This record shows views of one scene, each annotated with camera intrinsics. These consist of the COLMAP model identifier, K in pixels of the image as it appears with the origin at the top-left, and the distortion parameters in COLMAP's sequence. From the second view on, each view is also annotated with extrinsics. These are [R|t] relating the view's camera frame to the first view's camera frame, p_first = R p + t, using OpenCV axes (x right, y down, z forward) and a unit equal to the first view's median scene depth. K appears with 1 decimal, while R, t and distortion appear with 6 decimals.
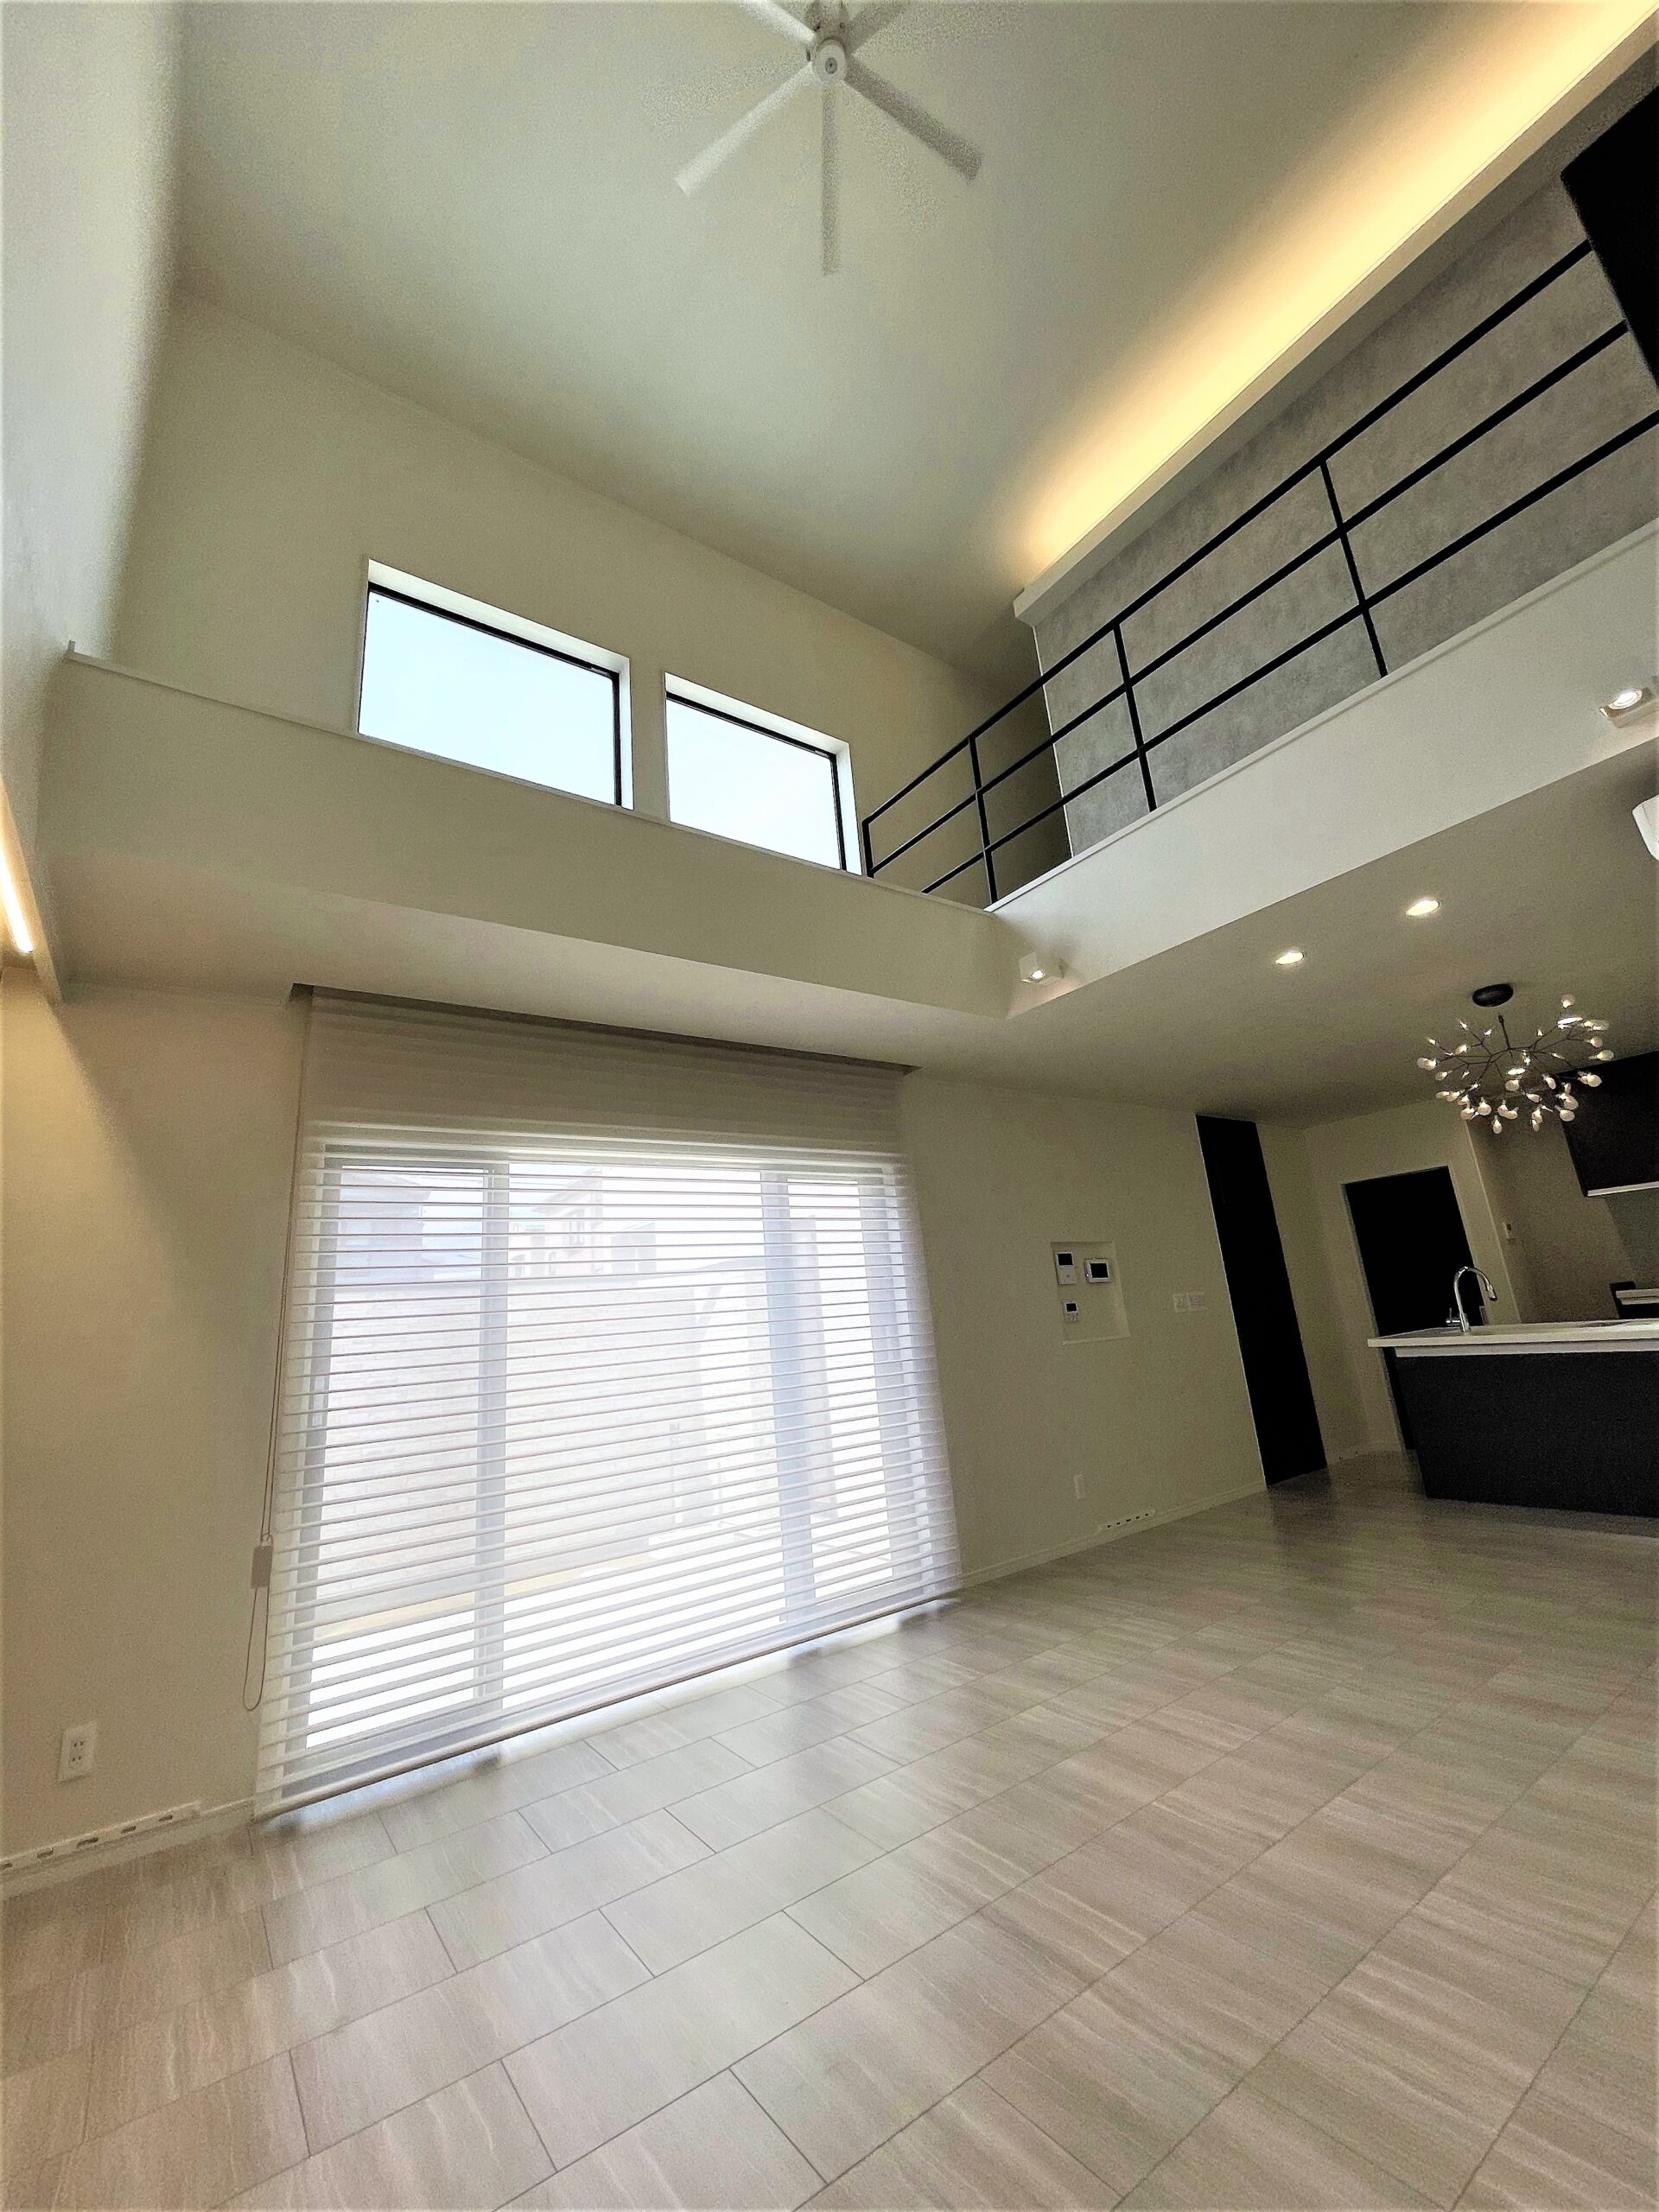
lens RADIAL K [[892.3, 0, 829.4], [0, 892.3, 1090.7], [0, 0, 1]] dist [-0.000667, -0.000467]
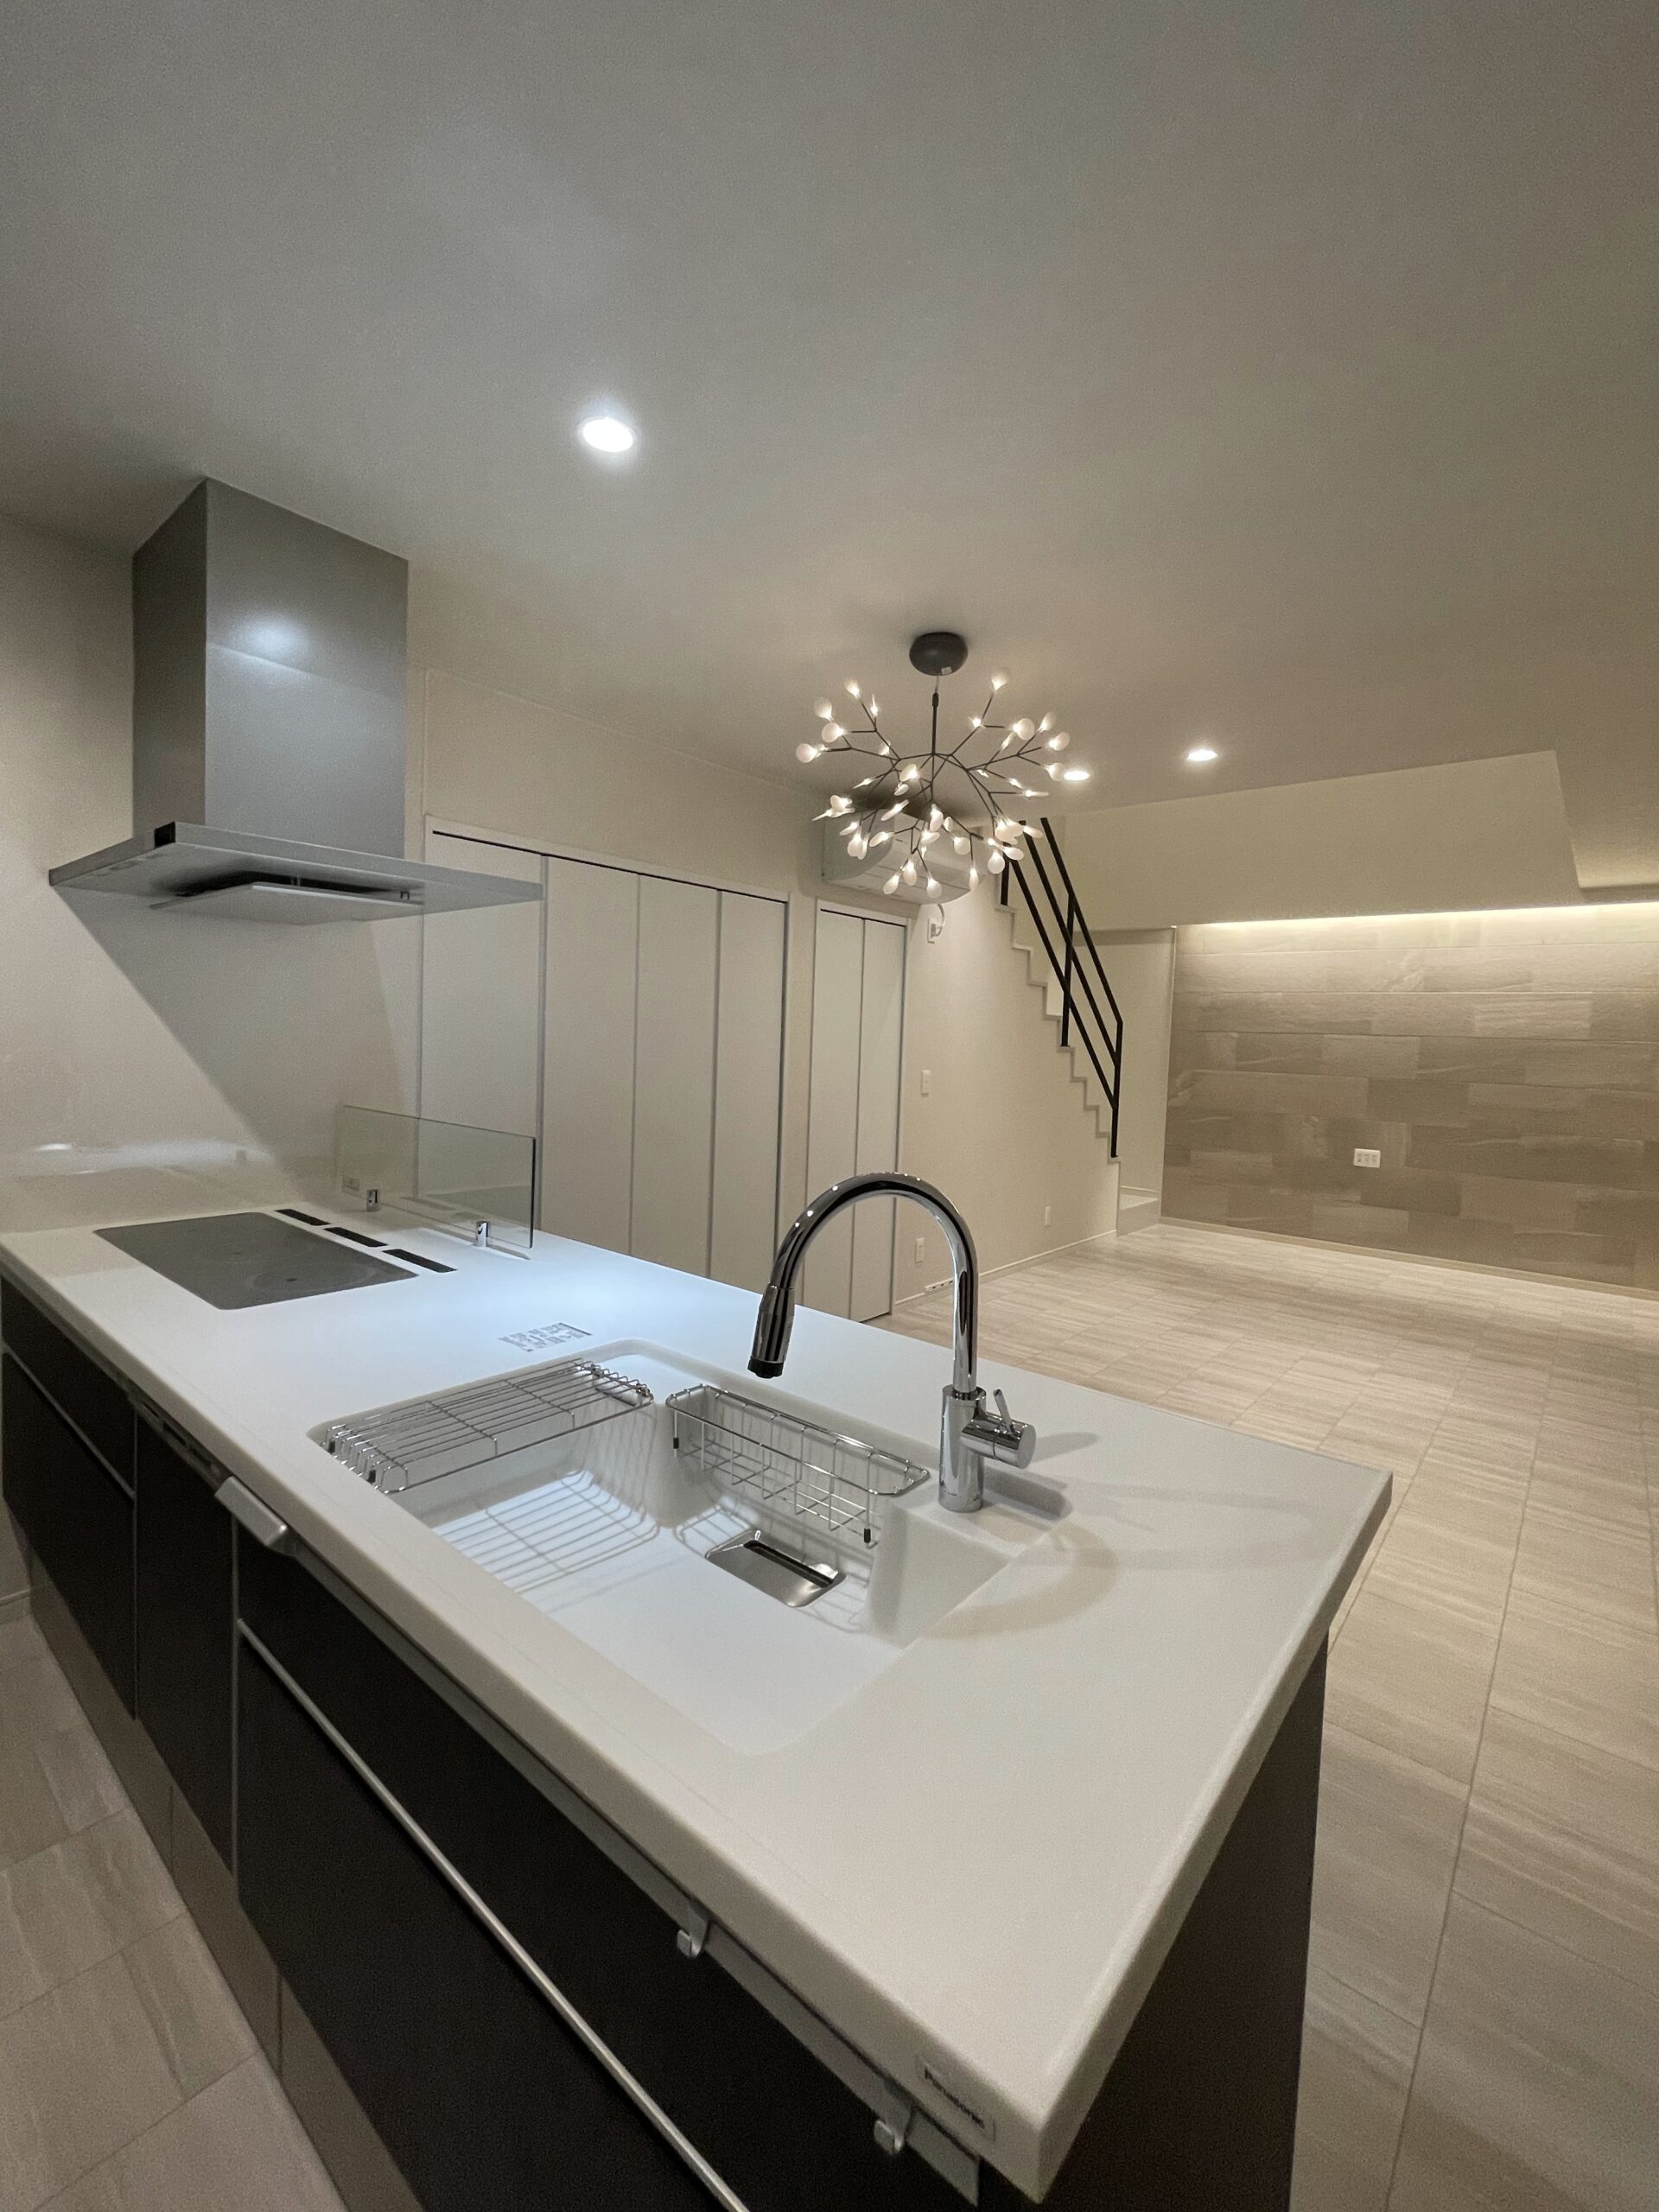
lens RADIAL K [[933.5, 0, 811.2], [0, 933.5, 1080.4], [0, 0, 1]] dist [-0.017322, 0.001397]
pose [[-0.971544, 0.052951, -0.230865, 1.543463], [0.097012, 0.978145, -0.183903, 0.421913], [0.216082, -0.201067, -0.955448, 2.355327]]
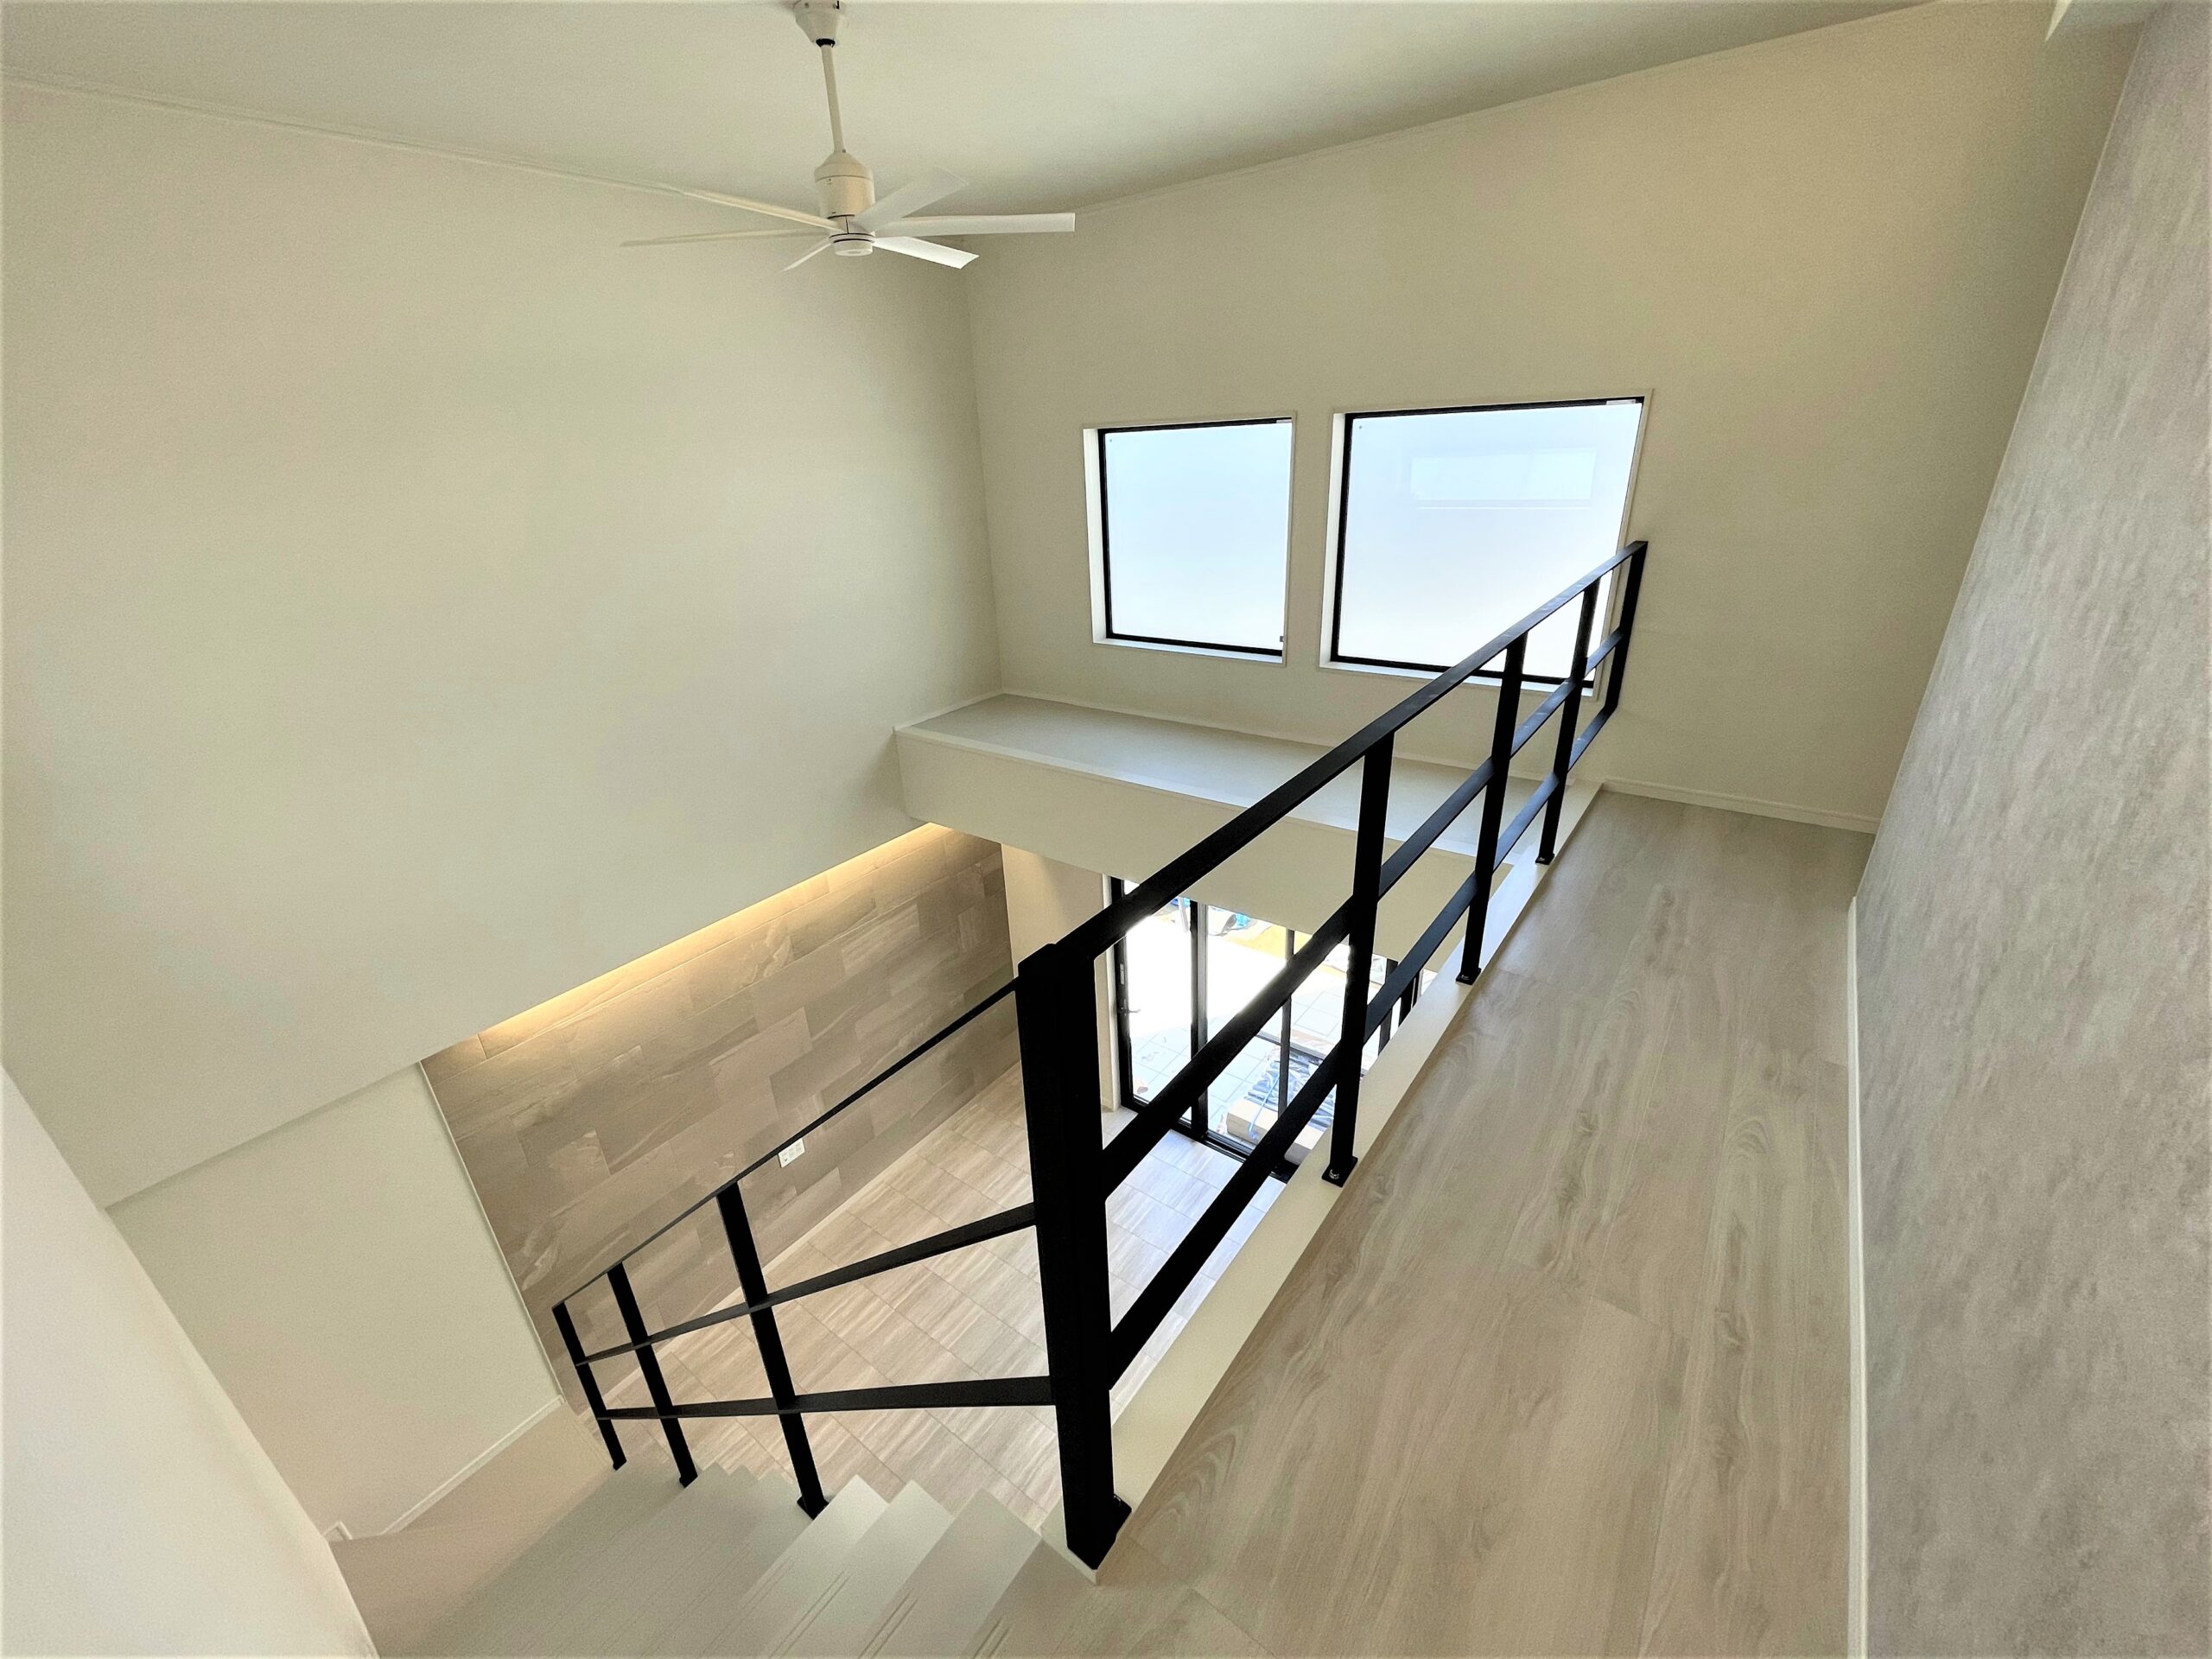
lens RADIAL K [[892.3, 0, 1101.7], [0, 892.3, 834.1], [0, 0, 1]] dist [-0.000667, -0.000467]
pose [[0.297357, 0.443177, -0.845679, 1.114788], [0.264974, 0.812645, 0.519035, -1.116094], [0.917261, -0.378422, 0.124215, 0.916704]]
